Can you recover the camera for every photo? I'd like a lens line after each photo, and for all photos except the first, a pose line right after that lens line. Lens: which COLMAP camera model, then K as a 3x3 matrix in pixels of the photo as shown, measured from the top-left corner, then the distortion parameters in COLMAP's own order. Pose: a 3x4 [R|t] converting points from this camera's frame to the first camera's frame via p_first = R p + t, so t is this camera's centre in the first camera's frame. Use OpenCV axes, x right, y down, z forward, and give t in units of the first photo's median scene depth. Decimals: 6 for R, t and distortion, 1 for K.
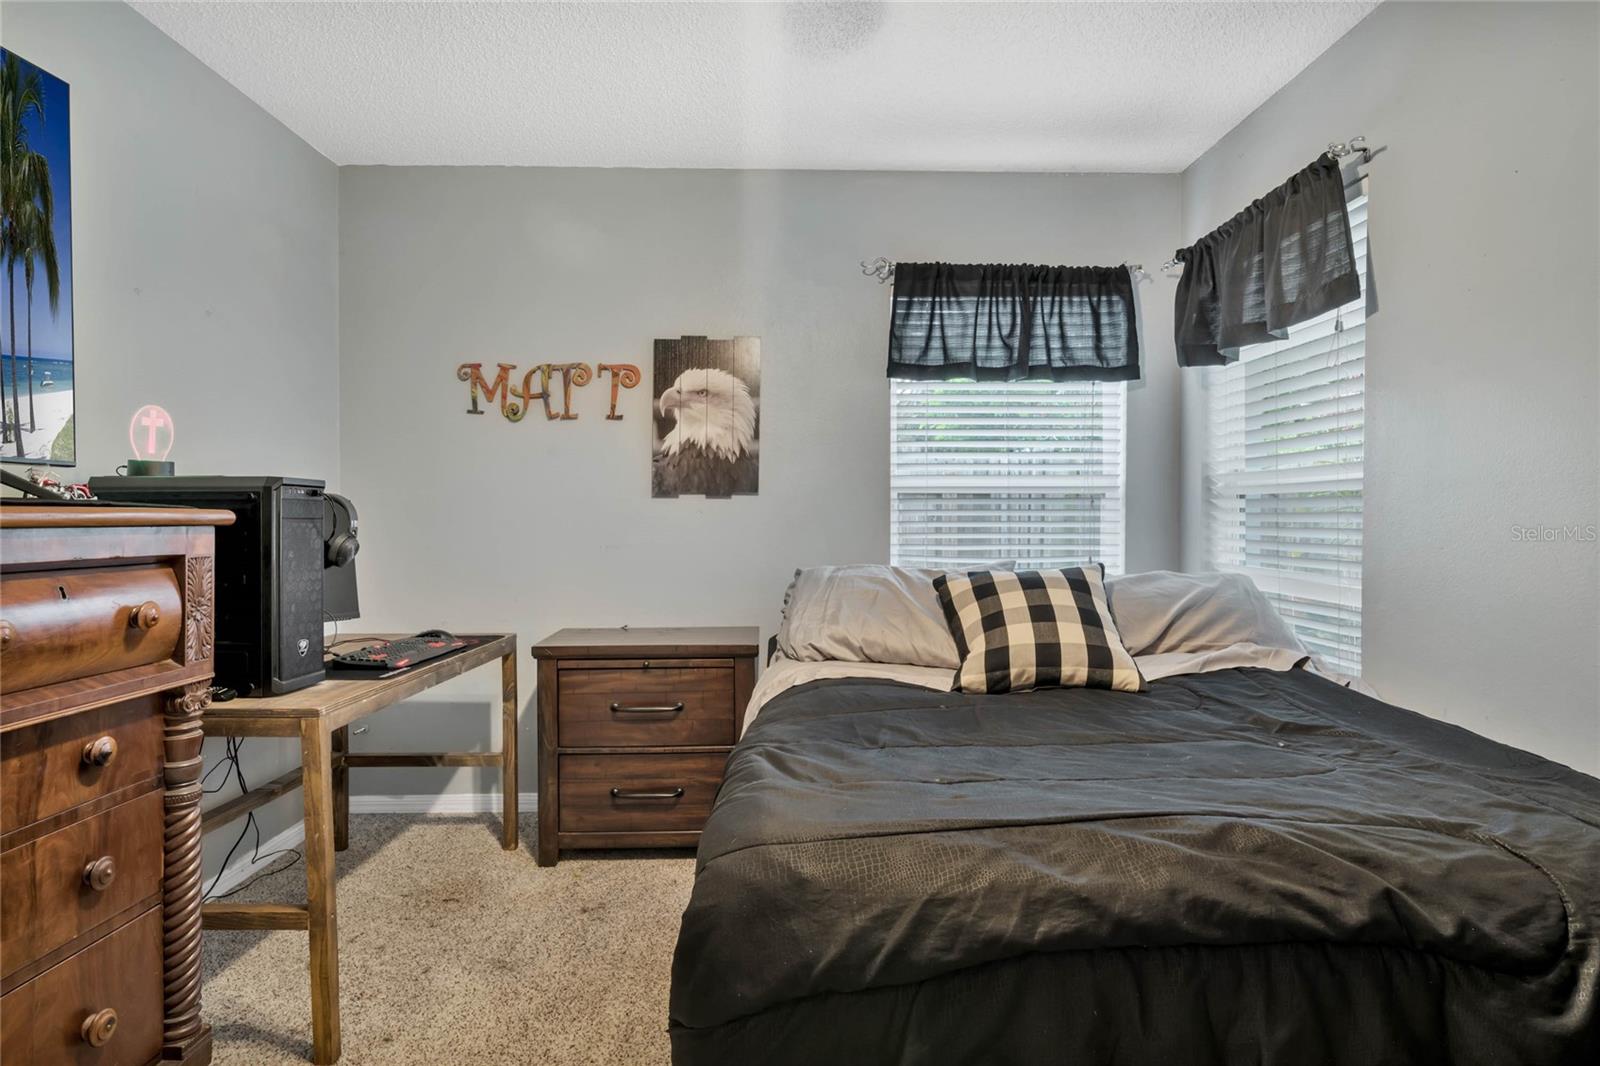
lens RADIAL K [[846.2, 0, 801.9], [0, 846.2, 520.5], [0, 0, 1]] dist [0.004828, 0.000810]
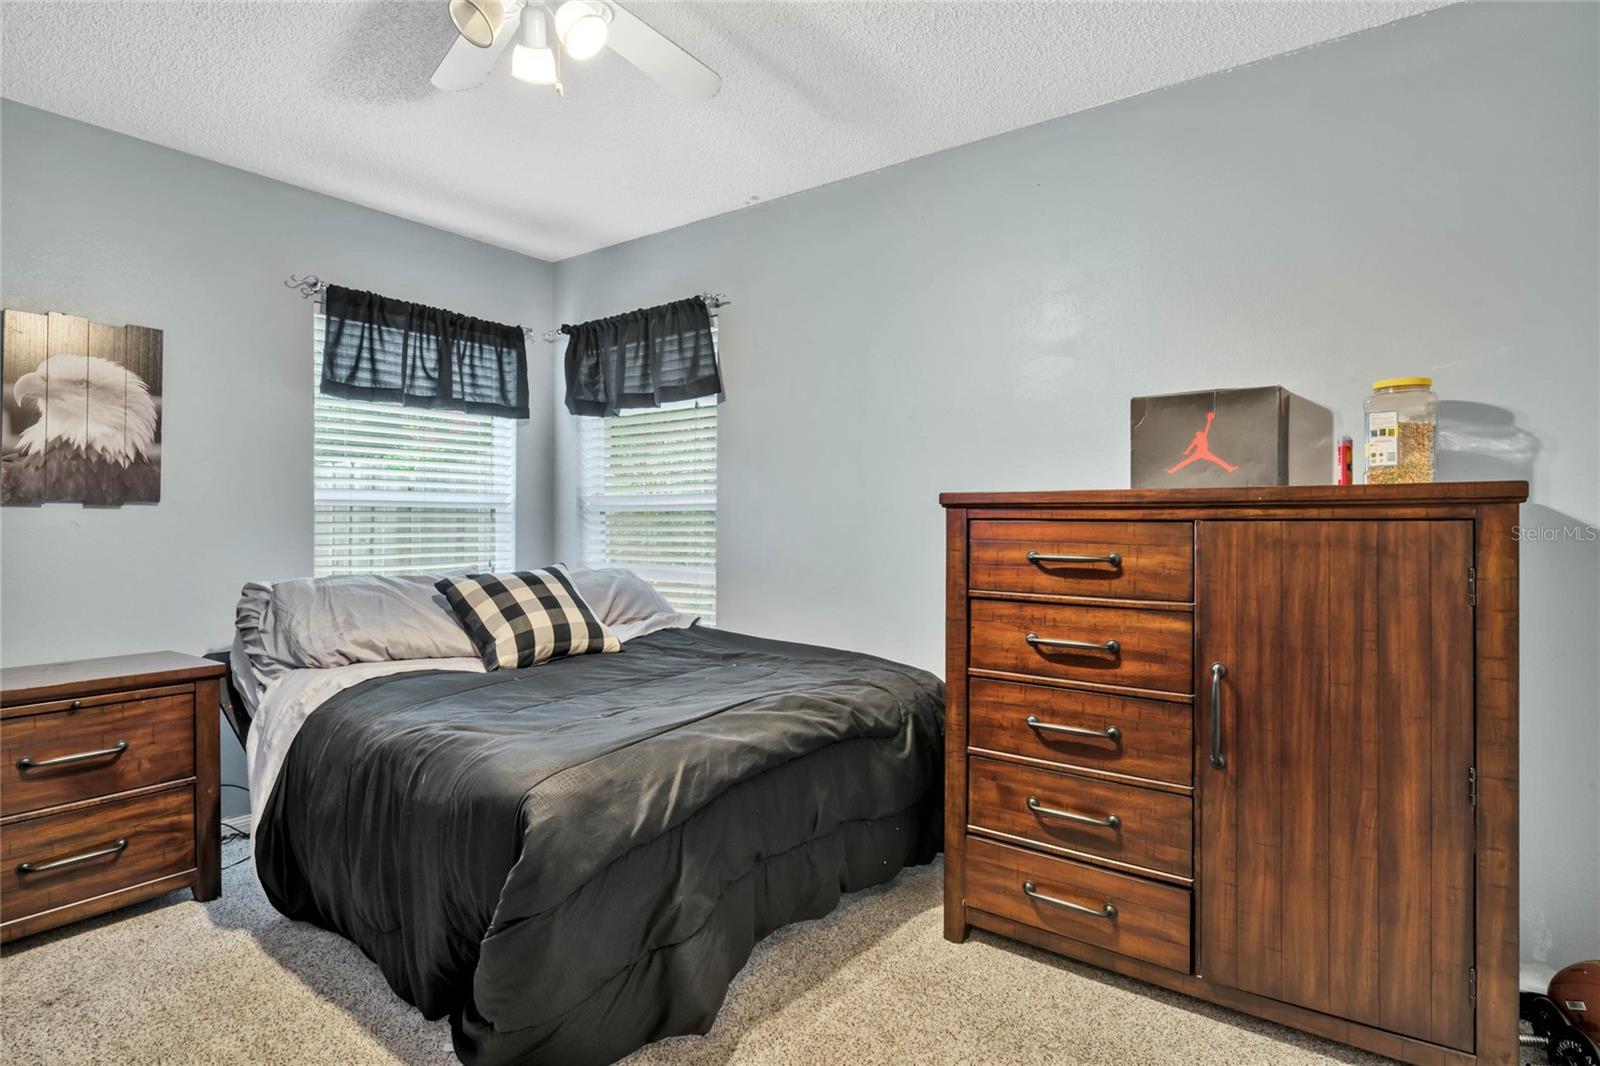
lens RADIAL K [[717.7, 0, 800.7], [0, 717.7, 522.5], [0, 0, 1]] dist [0.001494, -0.000031]
pose [[0.668727, 0.002326, 0.743504, -0.171304], [0.006594, 0.999937, -0.009059, -0.000327], [-0.743478, 0.010961, 0.668670, -0.015802]]
